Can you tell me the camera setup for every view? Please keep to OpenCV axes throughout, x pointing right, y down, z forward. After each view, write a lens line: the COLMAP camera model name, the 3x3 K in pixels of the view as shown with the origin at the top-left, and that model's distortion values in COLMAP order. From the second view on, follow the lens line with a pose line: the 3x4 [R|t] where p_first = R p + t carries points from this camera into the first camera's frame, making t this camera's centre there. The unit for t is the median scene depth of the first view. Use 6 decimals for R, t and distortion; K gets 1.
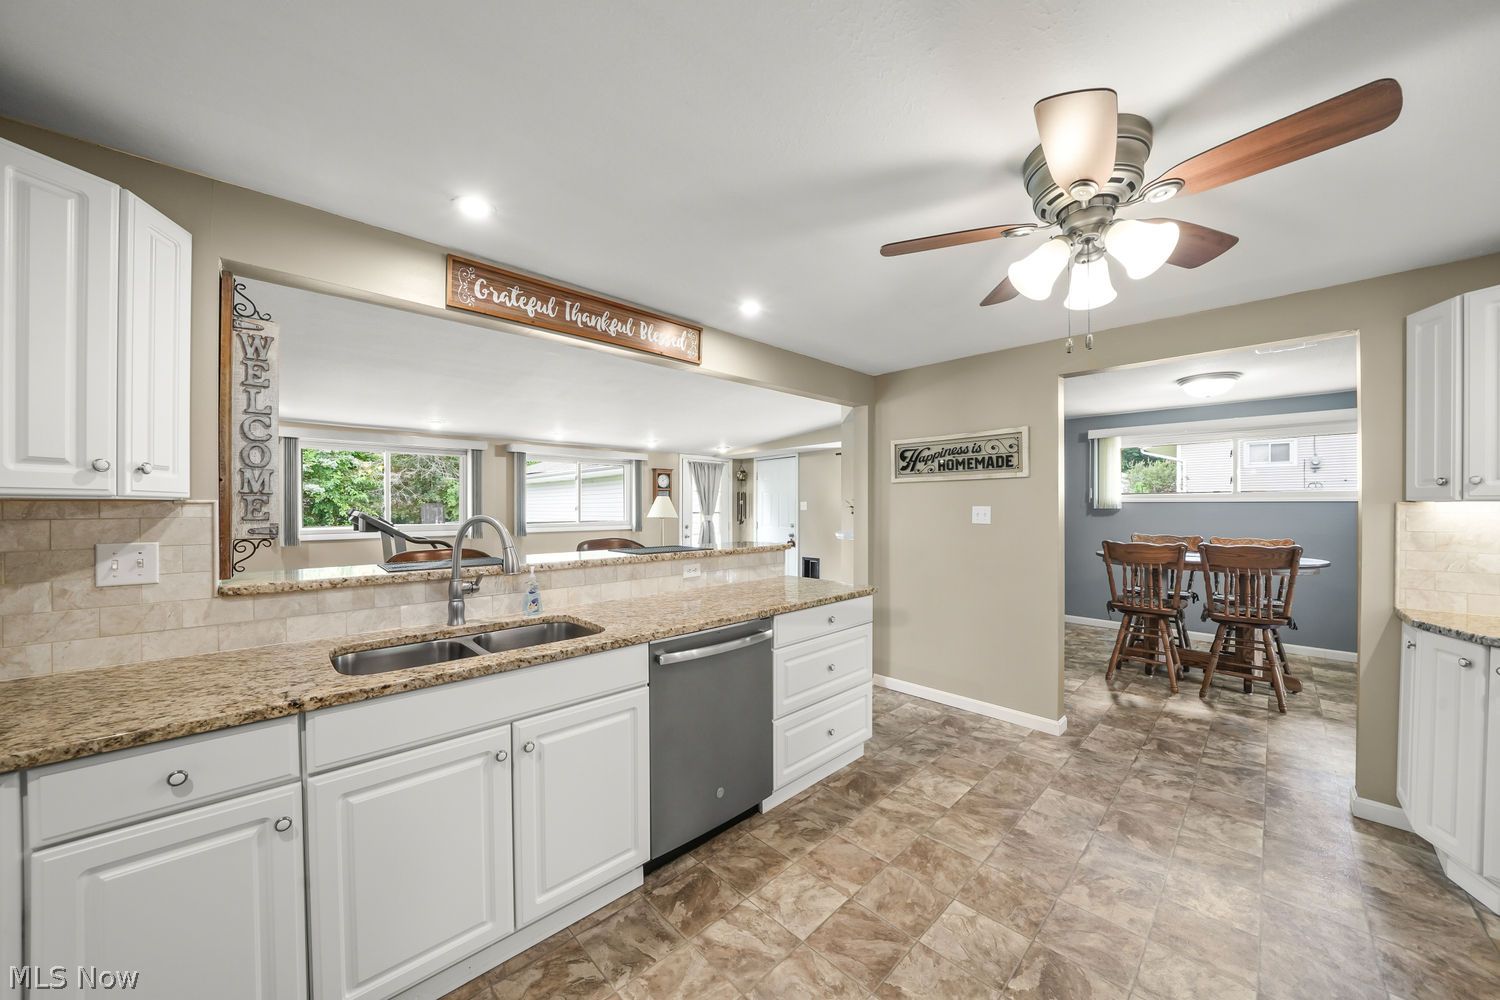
lens RADIAL K [[516.7, 0, 753.6], [0, 516.7, 509.1], [0, 0, 1]] dist [-0.013171, 0.000386]
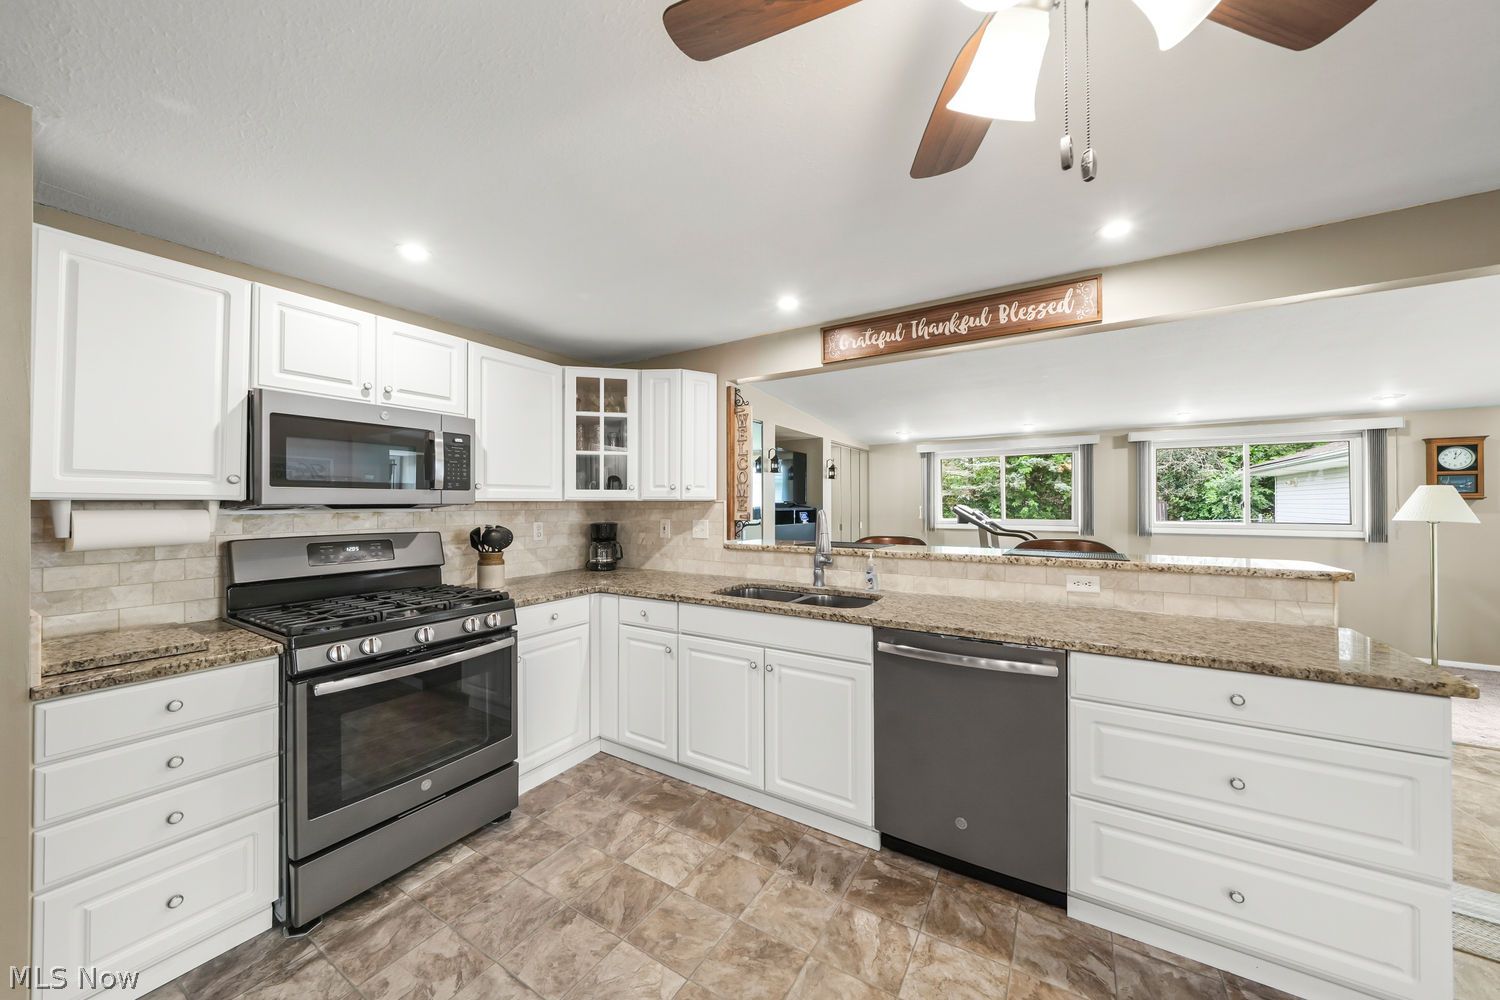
lens RADIAL K [[516.7, 0, 754.4], [0, 516.7, 496.5], [0, 0, 1]] dist [-0.013171, 0.000386]
pose [[0.258952, -0.013258, -0.965799, 0.526371], [-0.003708, 0.999885, -0.014720, -0.002066], [0.965883, 0.007393, 0.258873, 0.311949]]
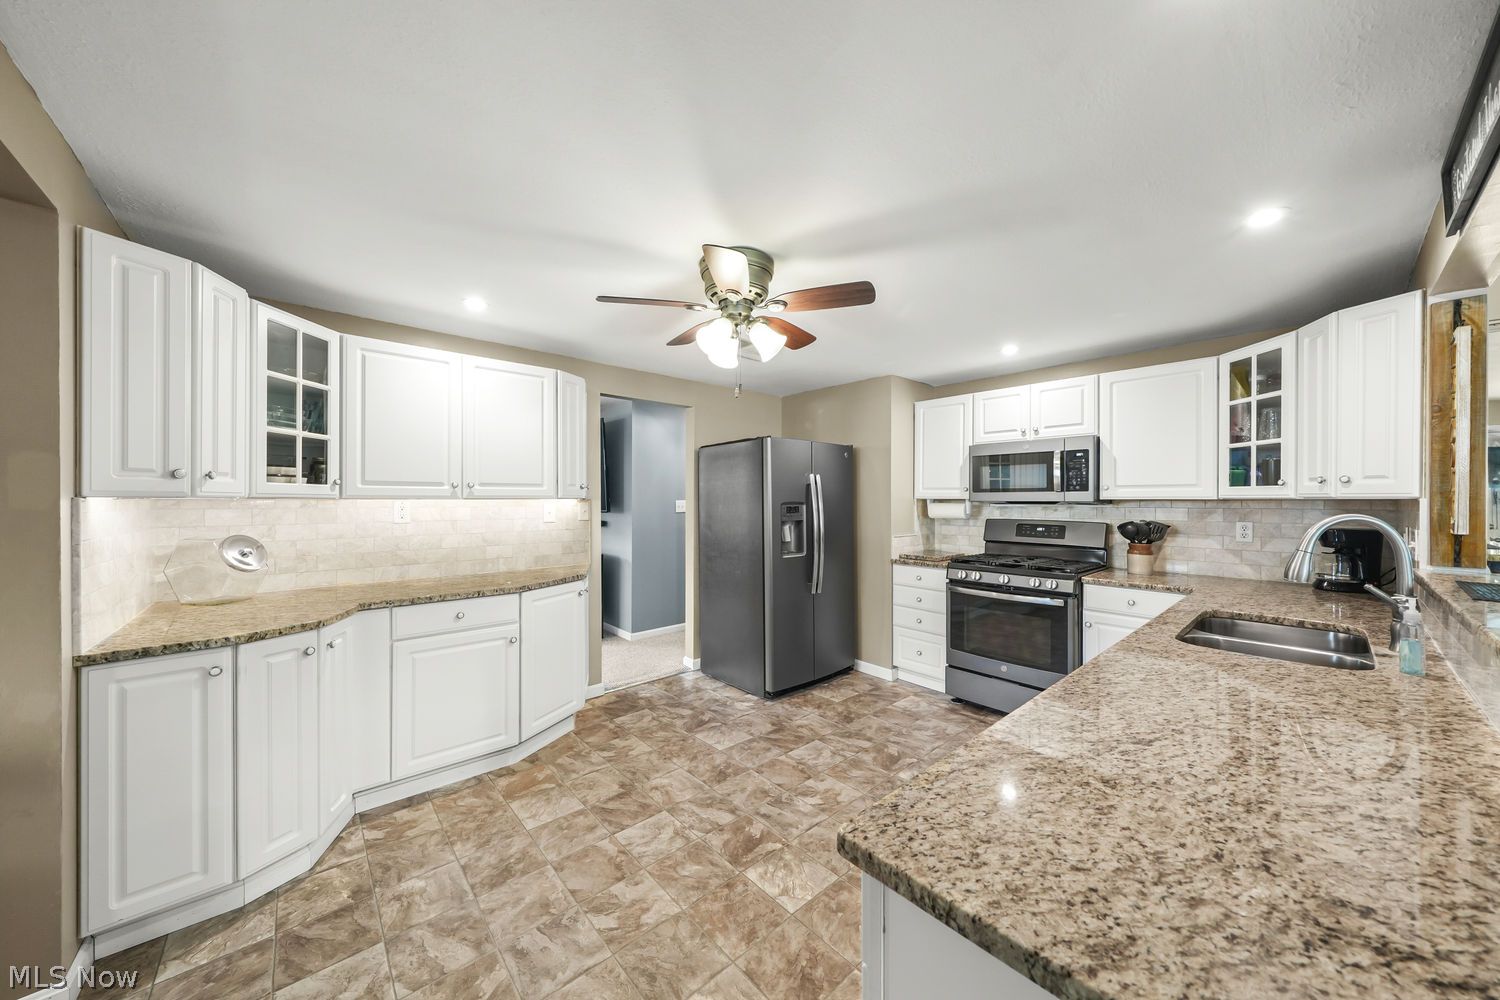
lens RADIAL K [[516.7, 0, 753.9], [0, 516.7, 499.0], [0, 0, 1]] dist [-0.013171, 0.000386]
pose [[-0.999830, -0.002416, 0.018260, 0.282372], [-0.002220, 0.999940, 0.010743, -0.017650], [-0.018285, 0.010701, -0.999776, 1.262739]]
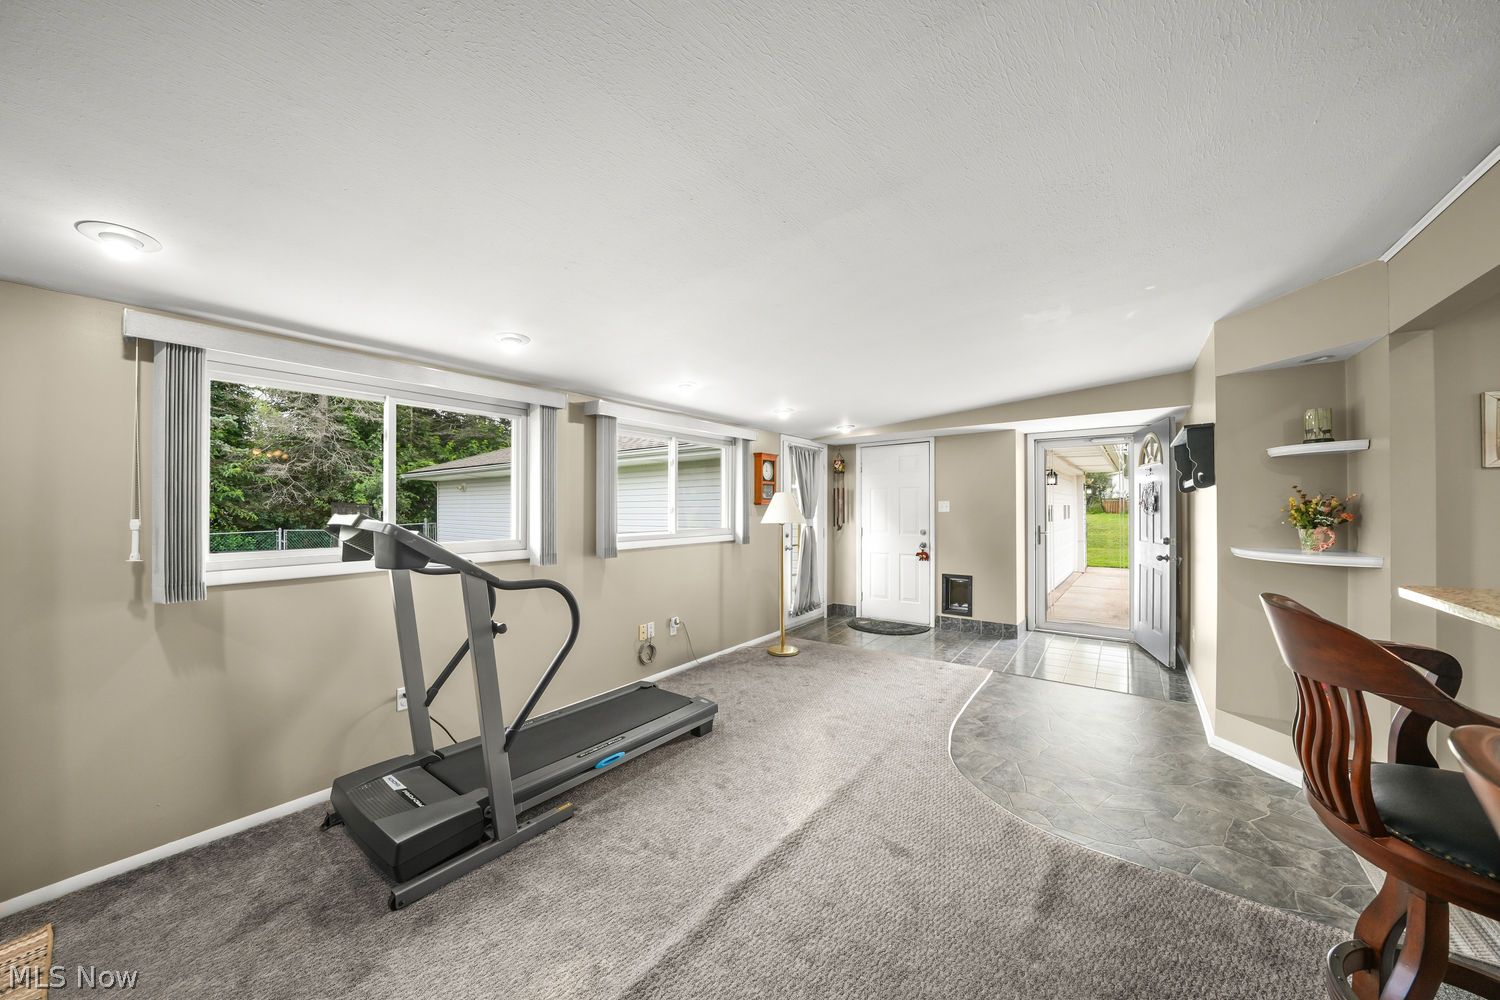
lens RADIAL K [[516.7, 0, 750.9], [0, 516.7, 509.3], [0, 0, 1]] dist [-0.013171, 0.000386]
pose [[0.987282, 0.000820, 0.158979, -0.841558], [-0.000739, 1.000000, -0.000569, -0.006604], [-0.158979, 0.000444, 0.987282, 0.844348]]
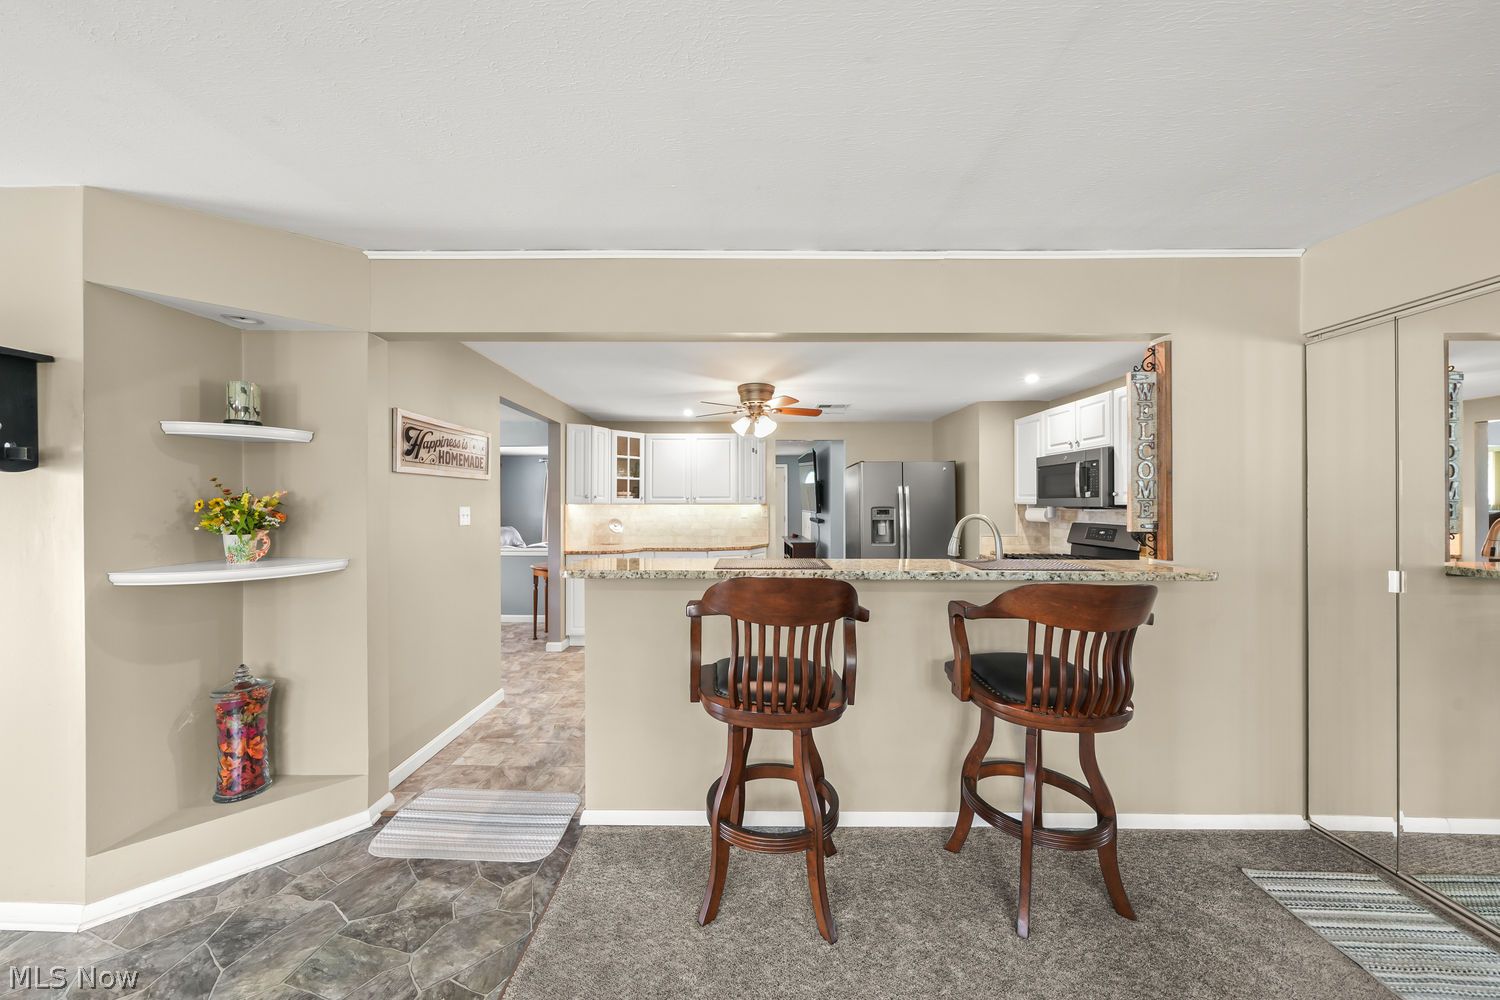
lens RADIAL K [[516.7, 0, 740.1], [0, 516.7, 493.0], [0, 0, 1]] dist [-0.013171, 0.000386]
pose [[-0.725335, 0.014304, 0.688248, -0.700951], [0.003619, 0.999850, -0.016966, -0.015847], [-0.688387, -0.009815, -0.725277, 1.643711]]
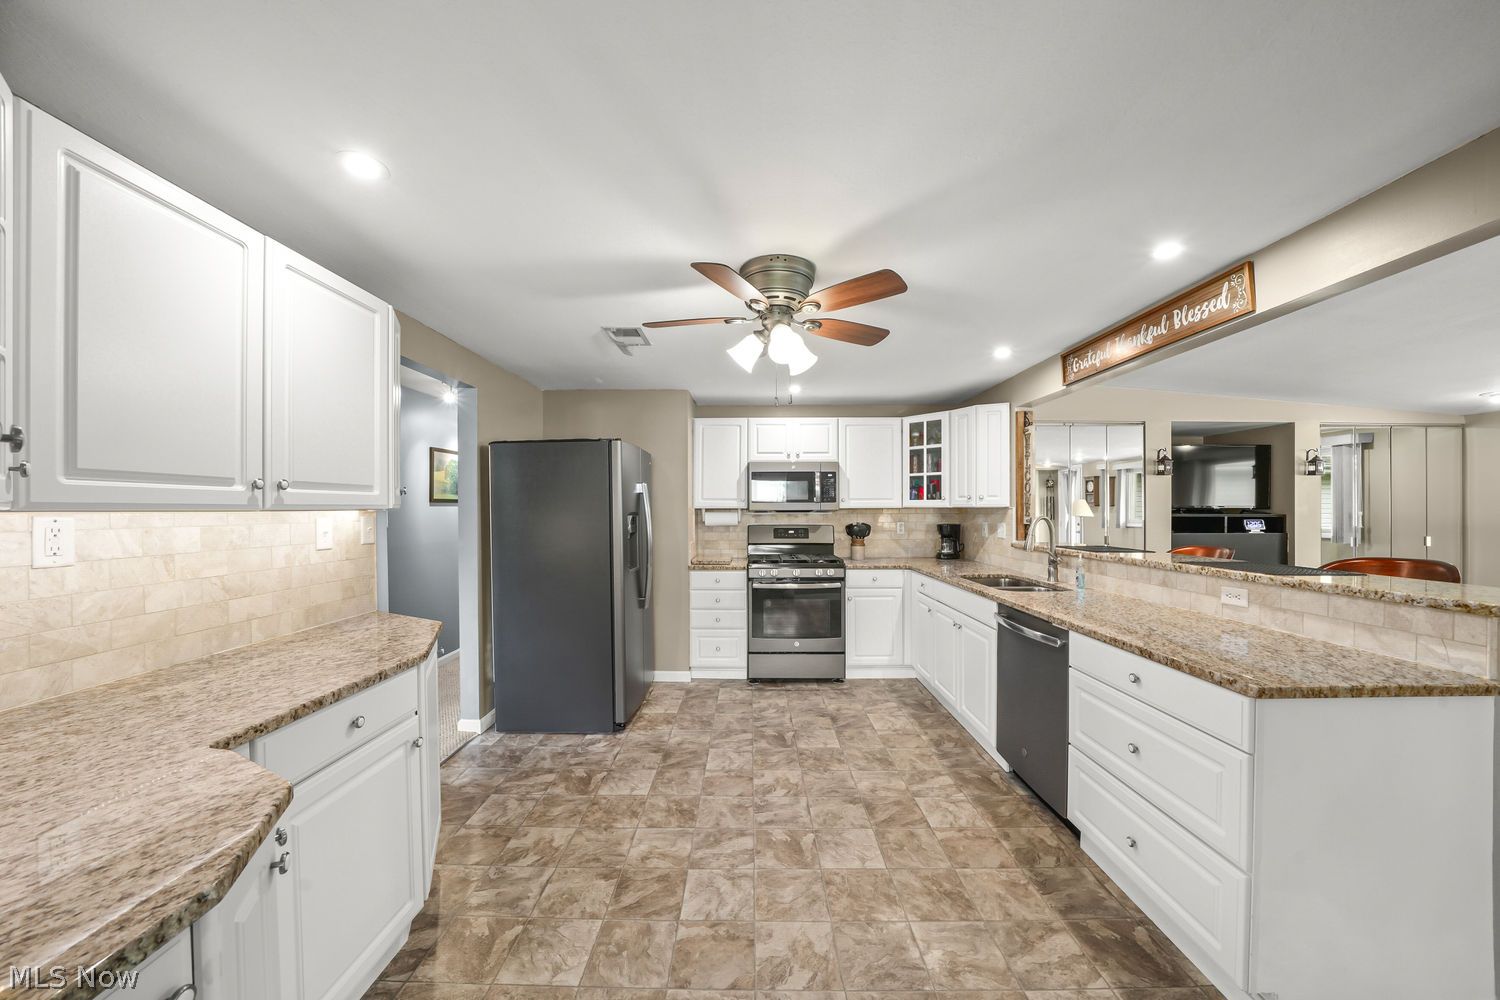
lens RADIAL K [[516.7, 0, 757.9], [0, 516.7, 497.5], [0, 0, 1]] dist [-0.013171, 0.000386]
pose [[-0.683084, -0.013426, -0.730217, 0.902005], [-0.000221, 0.999835, -0.018176, -0.009932], [0.730340, -0.012255, -0.682974, 1.007613]]
